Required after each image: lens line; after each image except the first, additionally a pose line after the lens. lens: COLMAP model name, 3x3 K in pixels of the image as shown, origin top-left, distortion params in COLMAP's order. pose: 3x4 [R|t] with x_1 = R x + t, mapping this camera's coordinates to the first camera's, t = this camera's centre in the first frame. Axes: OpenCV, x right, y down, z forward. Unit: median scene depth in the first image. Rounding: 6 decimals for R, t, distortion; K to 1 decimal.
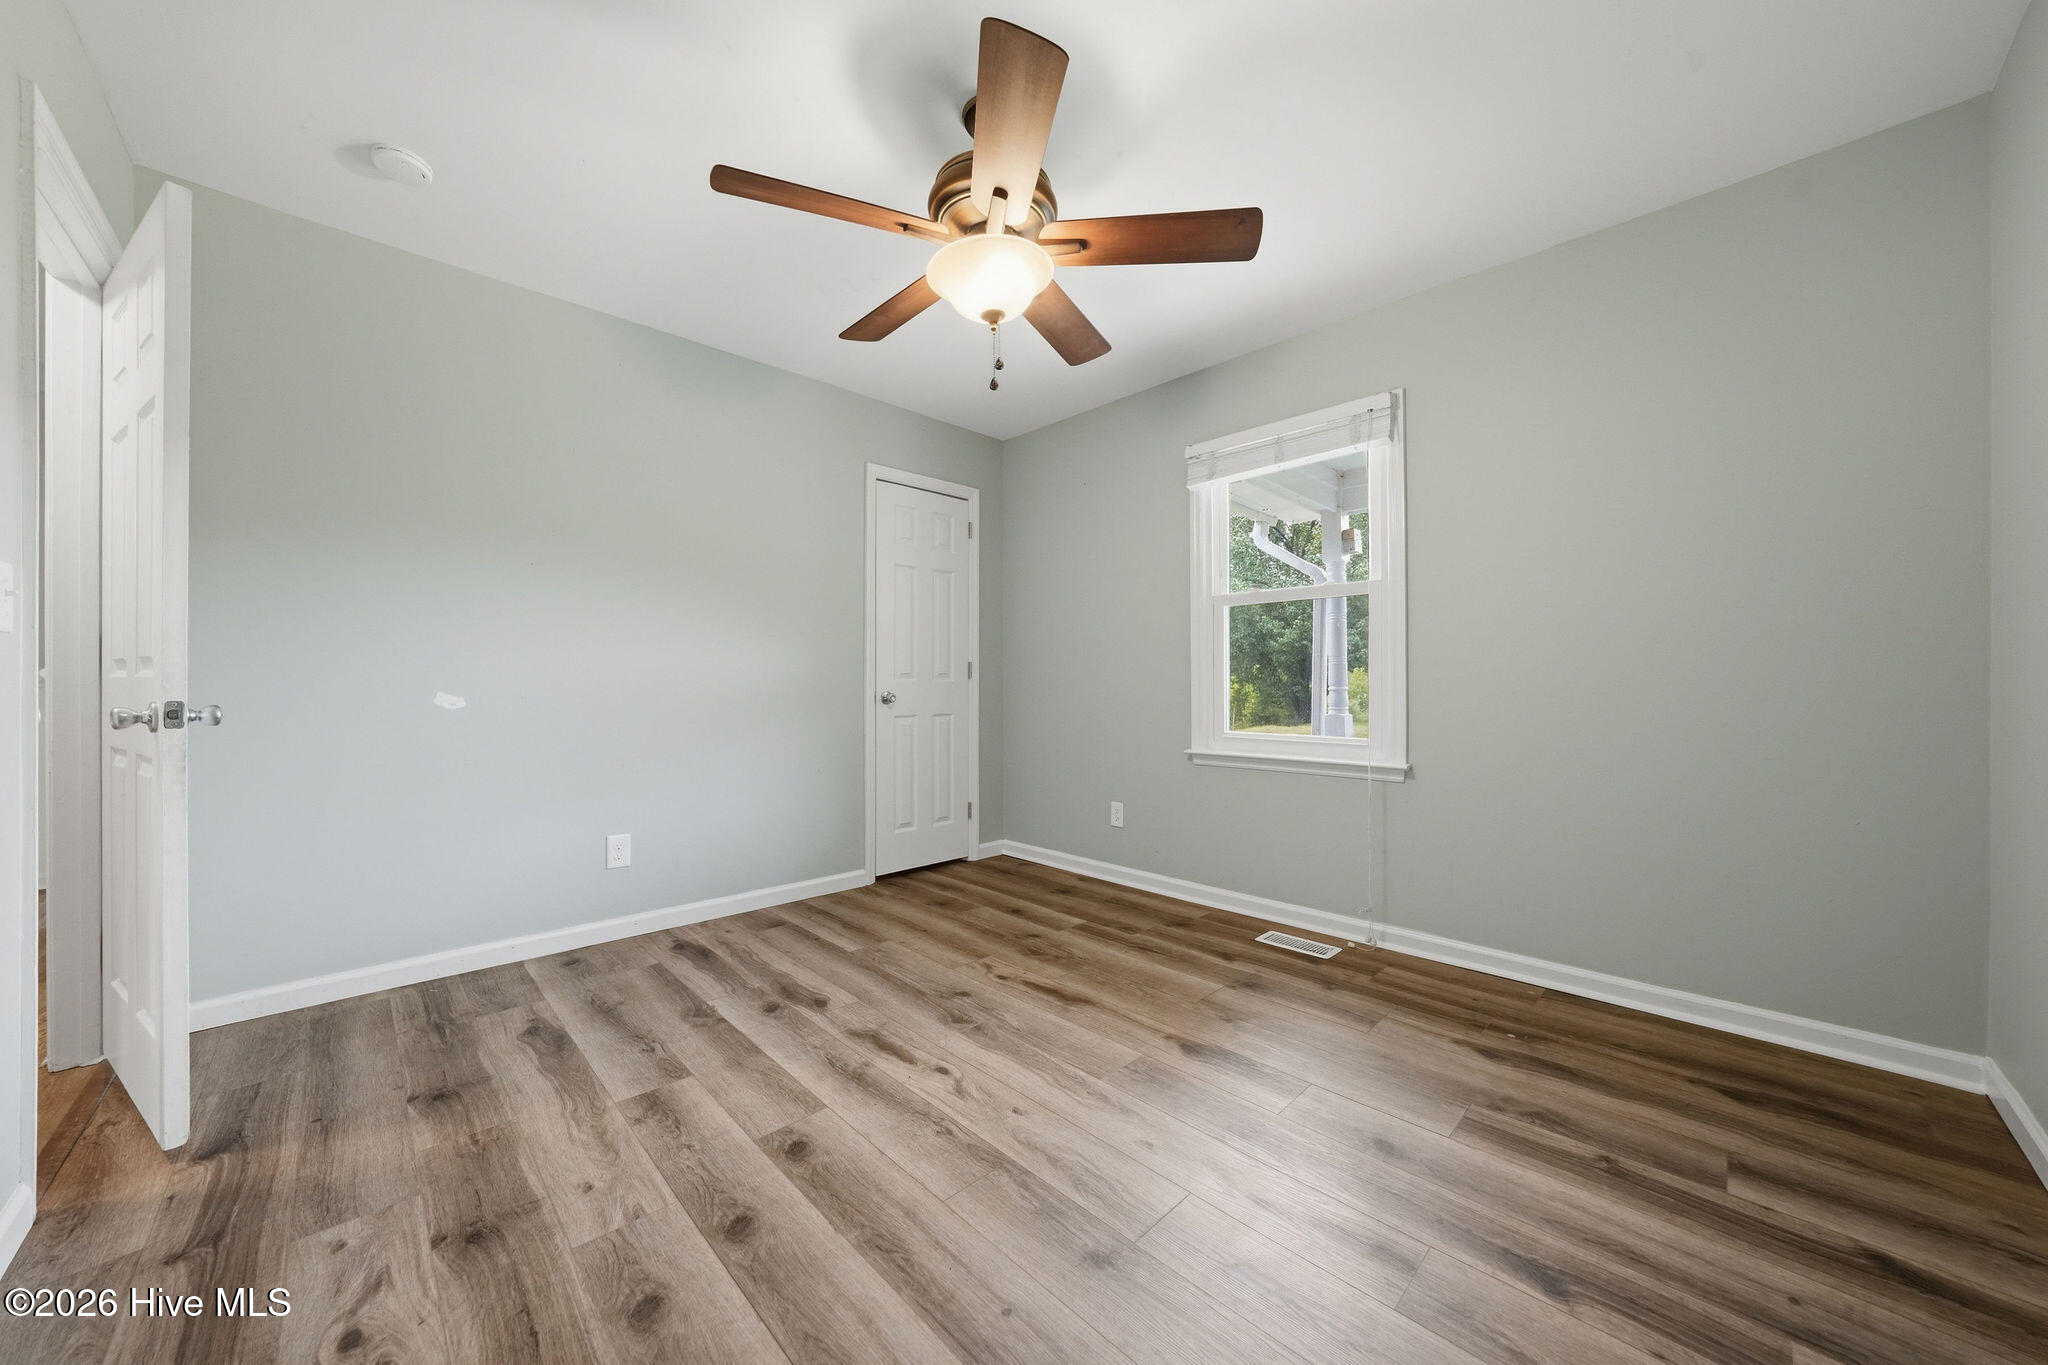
lens RADIAL K [[717.6, 0, 1033.1], [0, 717.6, 680.2], [0, 0, 1]] dist [-0.027218, 0.007373]
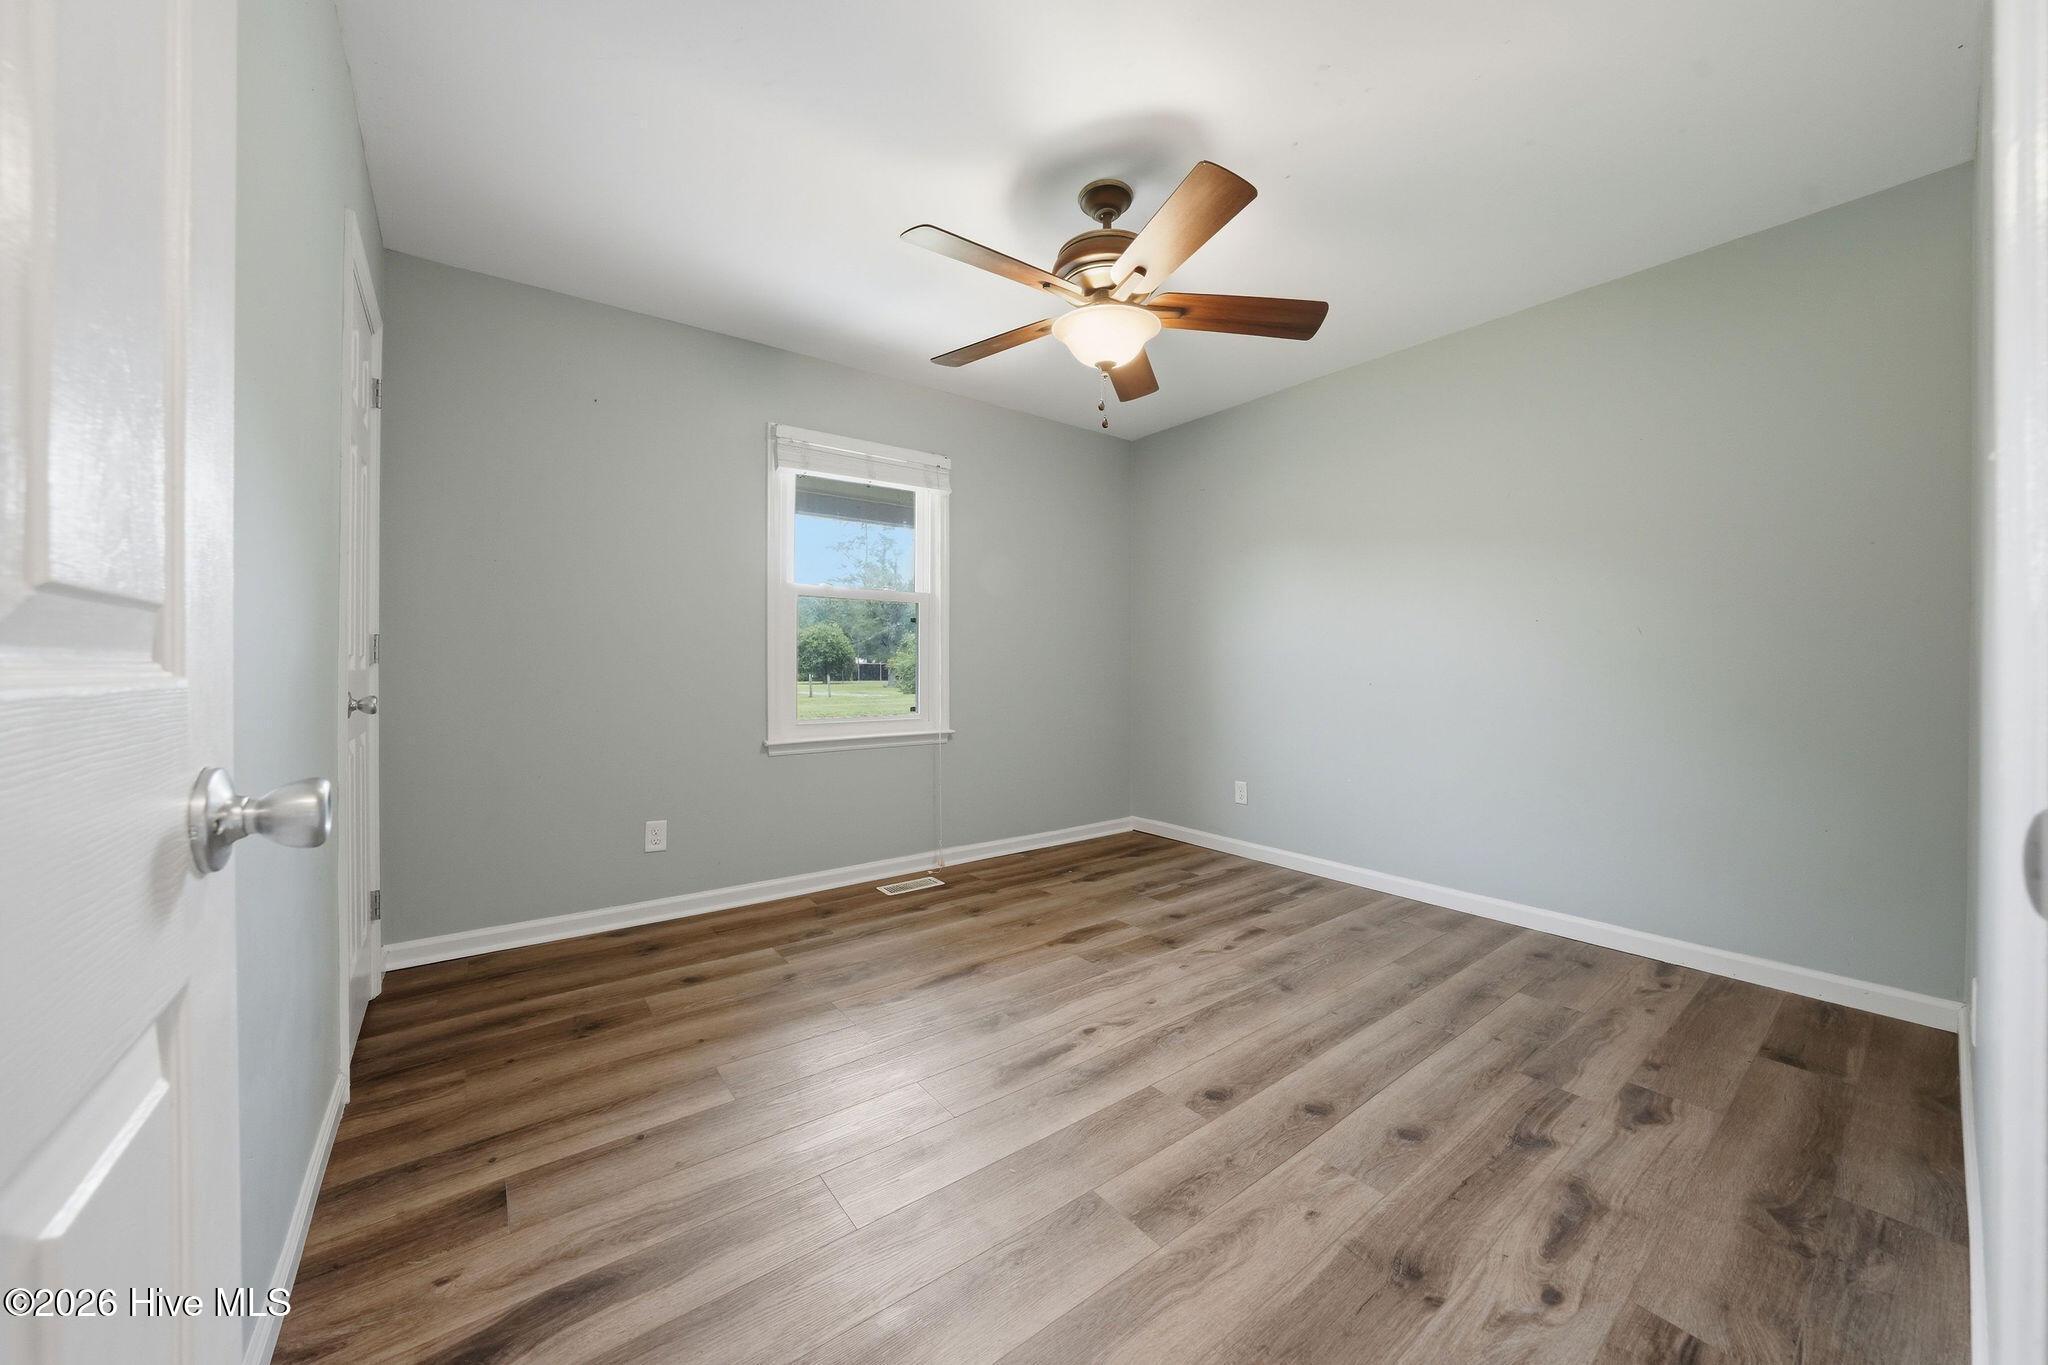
lens RADIAL K [[717.6, 0, 1033.1], [0, 717.6, 680.2], [0, 0, 1]] dist [-0.027218, 0.007373]
pose [[0.128945, -0.018248, 0.991484, -1.326739], [-0.007821, 0.999781, 0.019418, -0.014125], [-0.991621, -0.010258, 0.128774, 1.034630]]
